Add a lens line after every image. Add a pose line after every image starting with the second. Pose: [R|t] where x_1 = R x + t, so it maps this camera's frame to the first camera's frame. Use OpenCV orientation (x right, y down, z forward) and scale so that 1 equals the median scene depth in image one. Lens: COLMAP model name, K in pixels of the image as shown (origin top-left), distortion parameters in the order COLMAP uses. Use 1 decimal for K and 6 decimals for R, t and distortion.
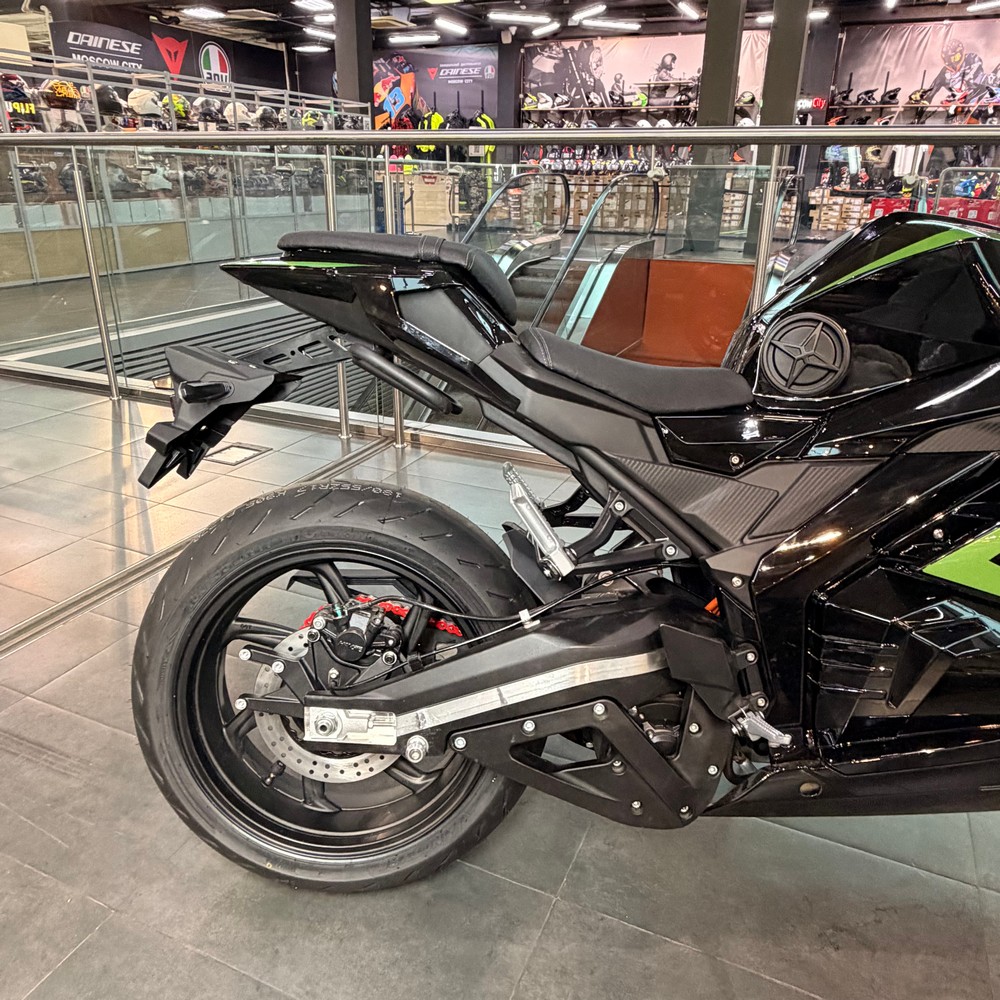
lens RADIAL K [[778.6, 0, 500.0], [0, 778.6, 500.0], [0, 0, 1]] dist [-0.009383, 0.003306]
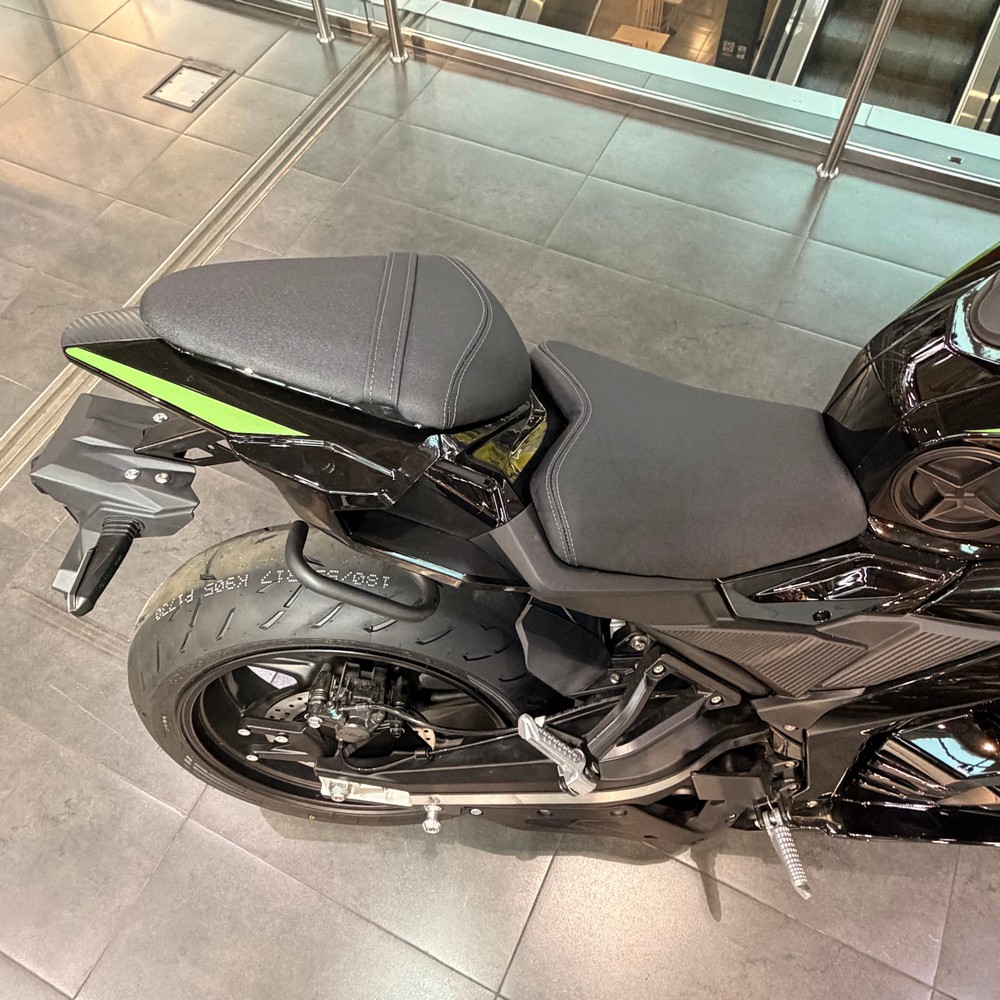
lens RADIAL K [[778.6, 0, 500.0], [0, 778.6, 500.0], [0, 0, 1]] dist [-0.009383, 0.003306]
pose [[0.998522, -0.001567, -0.054322, 0.015292], [0.034557, 0.789769, 0.612430, -0.274757], [0.041942, -0.613403, 0.788656, 0.206114]]
